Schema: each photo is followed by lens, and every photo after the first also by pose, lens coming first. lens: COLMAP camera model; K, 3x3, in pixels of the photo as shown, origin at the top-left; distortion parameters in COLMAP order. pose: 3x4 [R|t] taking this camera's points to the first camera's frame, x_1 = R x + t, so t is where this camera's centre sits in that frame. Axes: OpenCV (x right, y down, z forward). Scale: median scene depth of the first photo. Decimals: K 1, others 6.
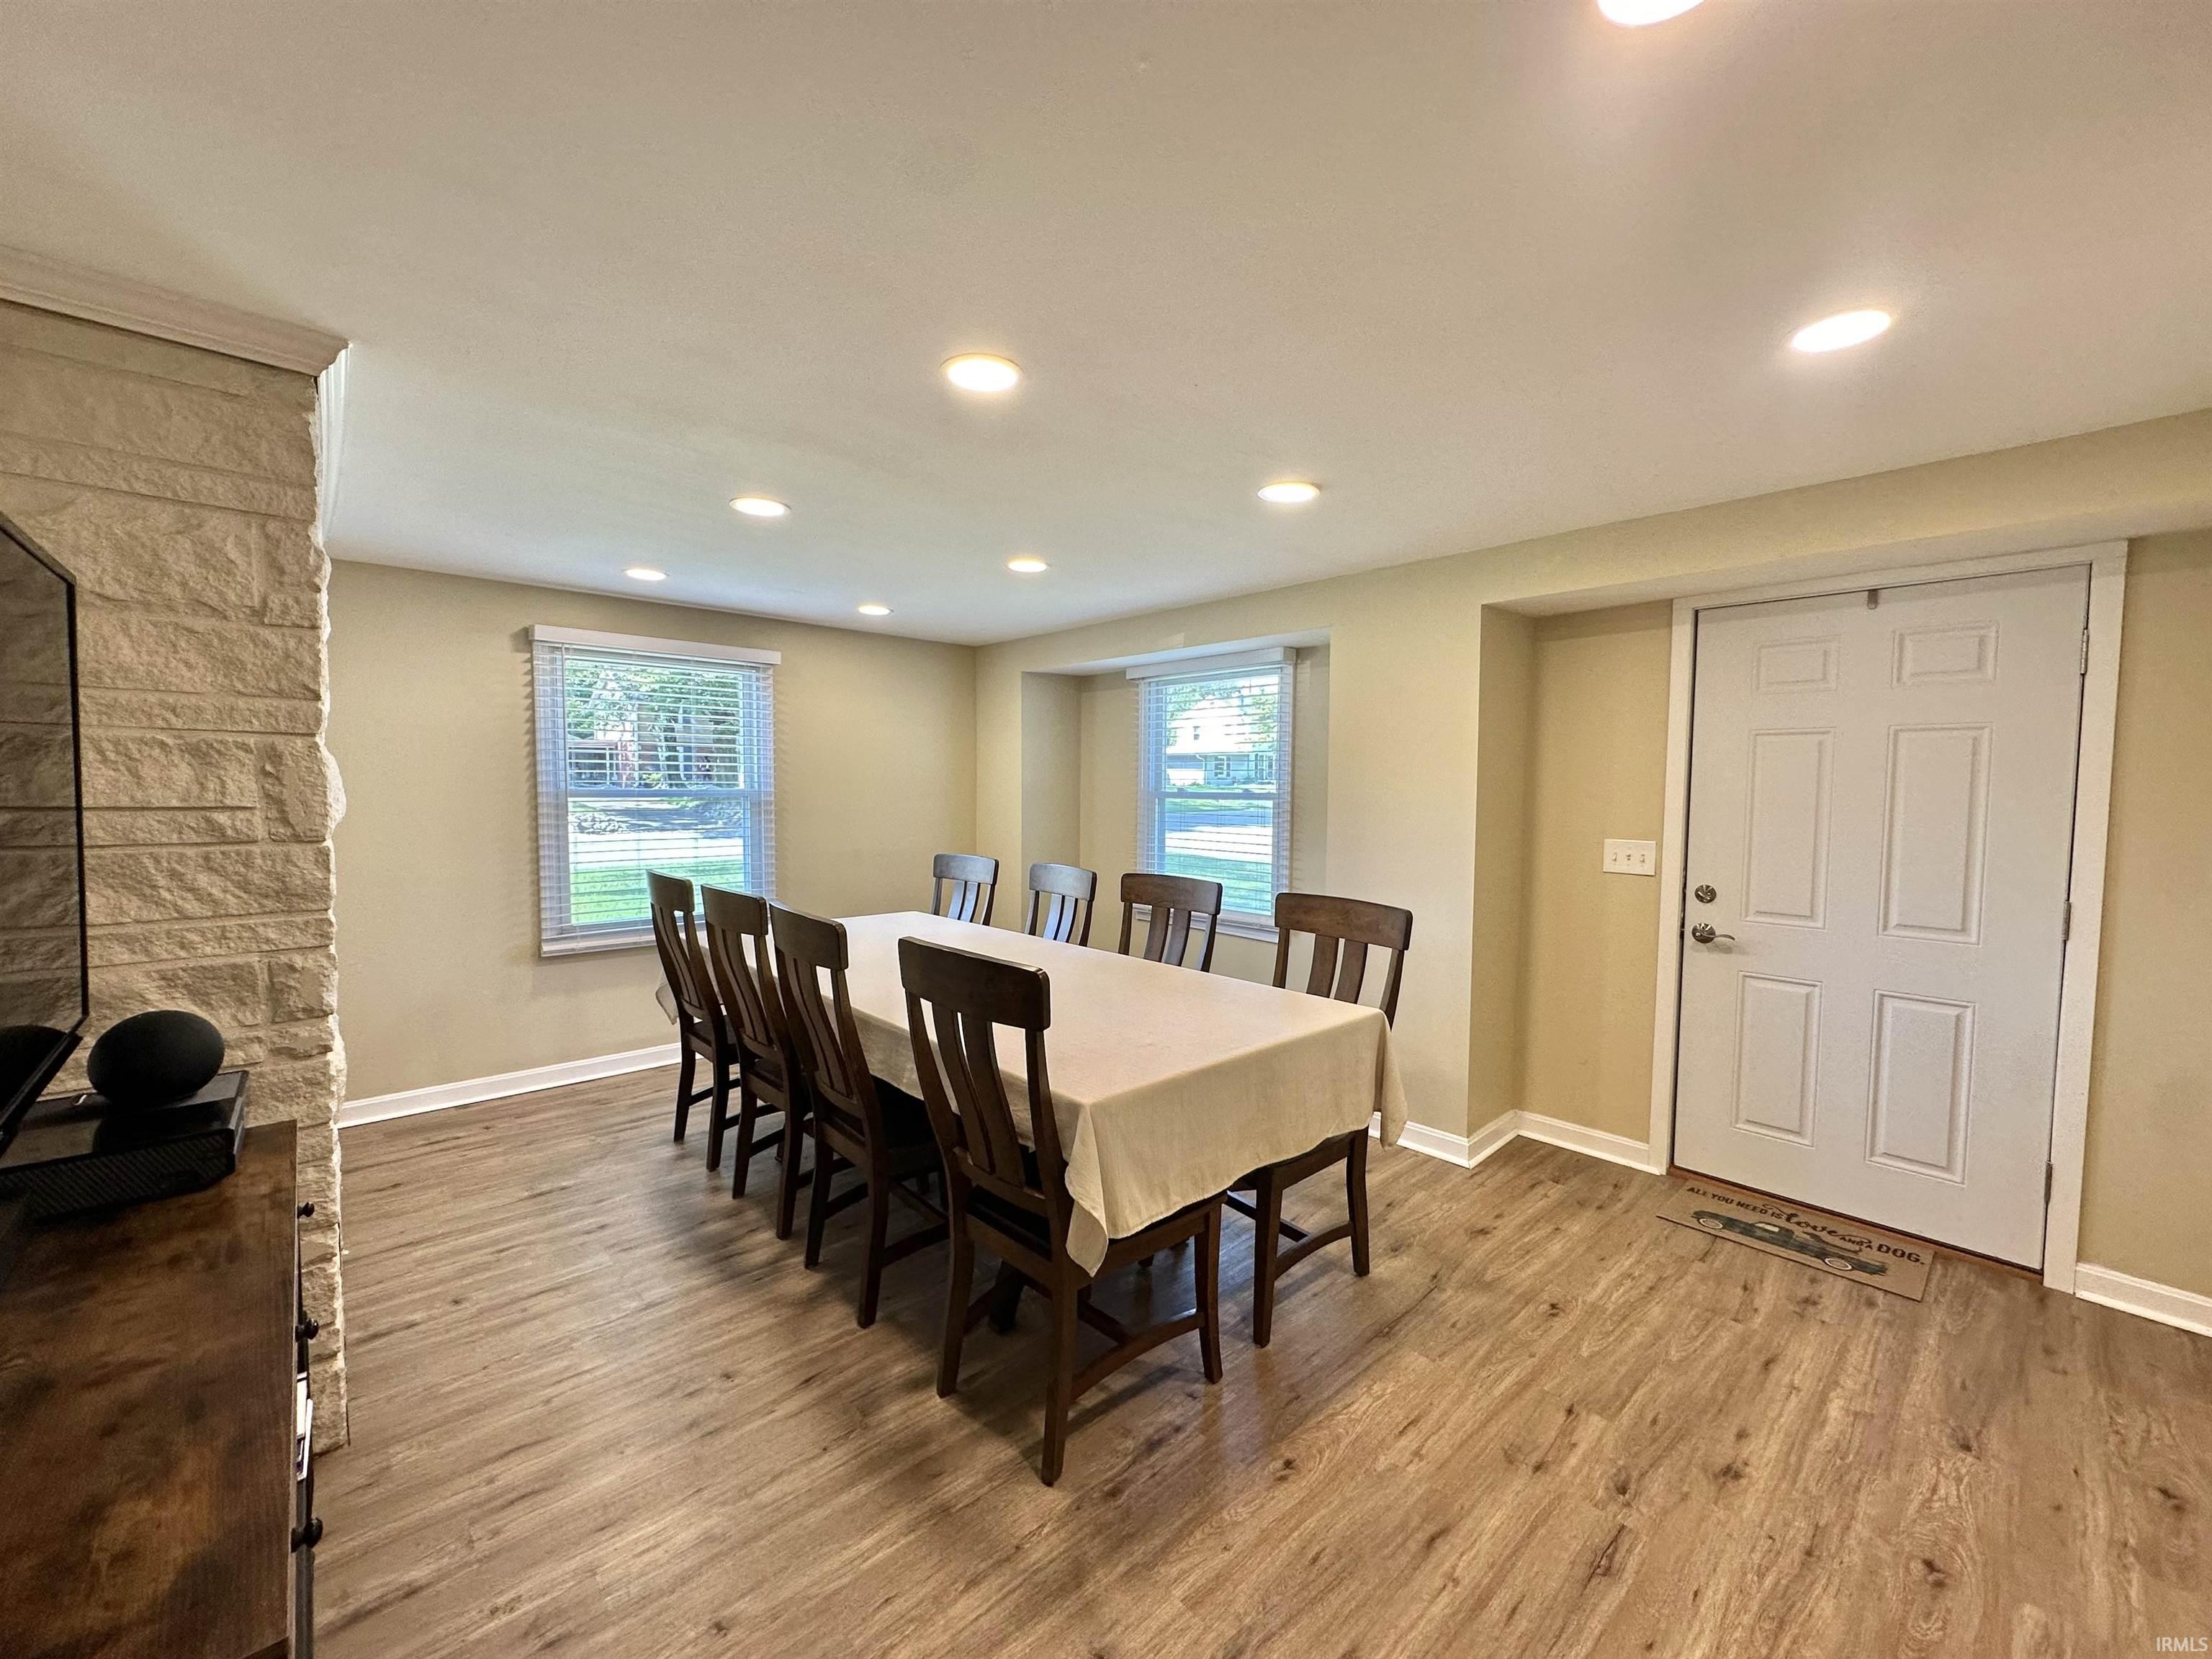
lens RADIAL K [[881.8, 0, 1106.0], [0, 881.8, 829.5], [0, 0, 1]] dist [-0.001982, 0.000140]
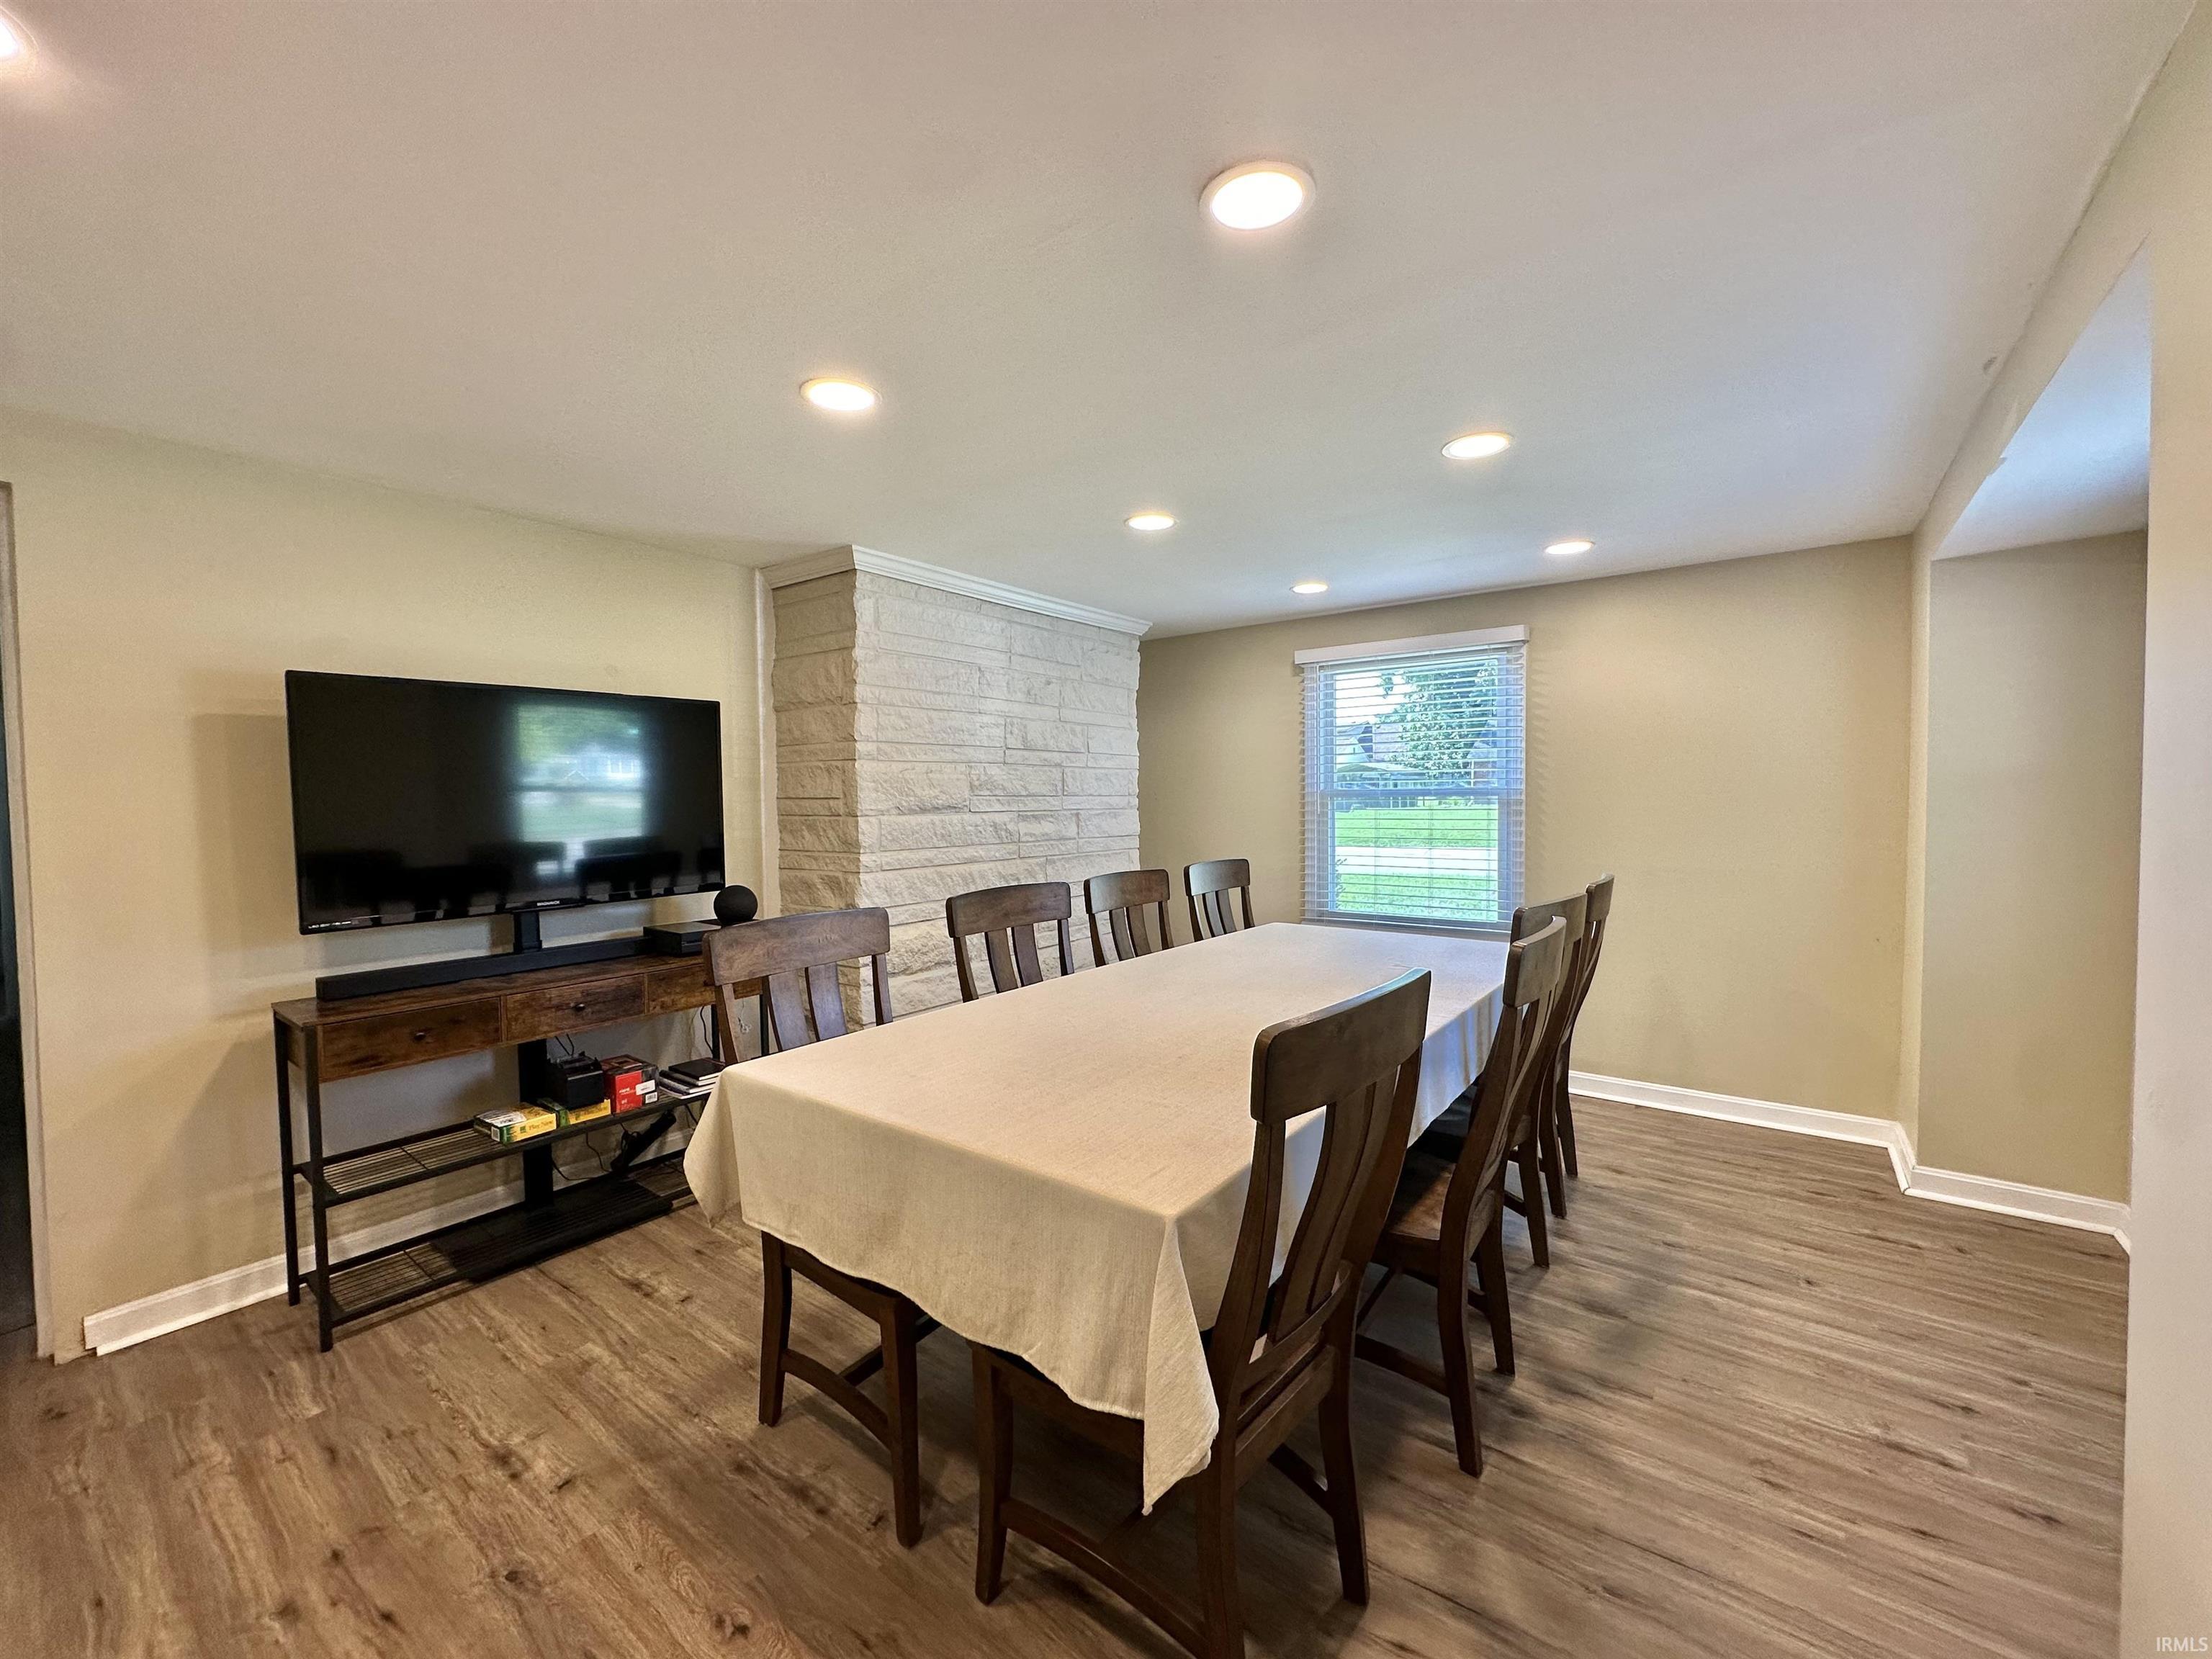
lens RADIAL K [[881.8, 0, 1106.0], [0, 881.8, 829.5], [0, 0, 1]] dist [-0.001982, 0.000140]
pose [[0.172616, 0.022141, -0.984740, 1.062134], [-0.036374, 0.999209, 0.016090, -0.008107], [0.984317, 0.033042, 0.173285, 1.218931]]
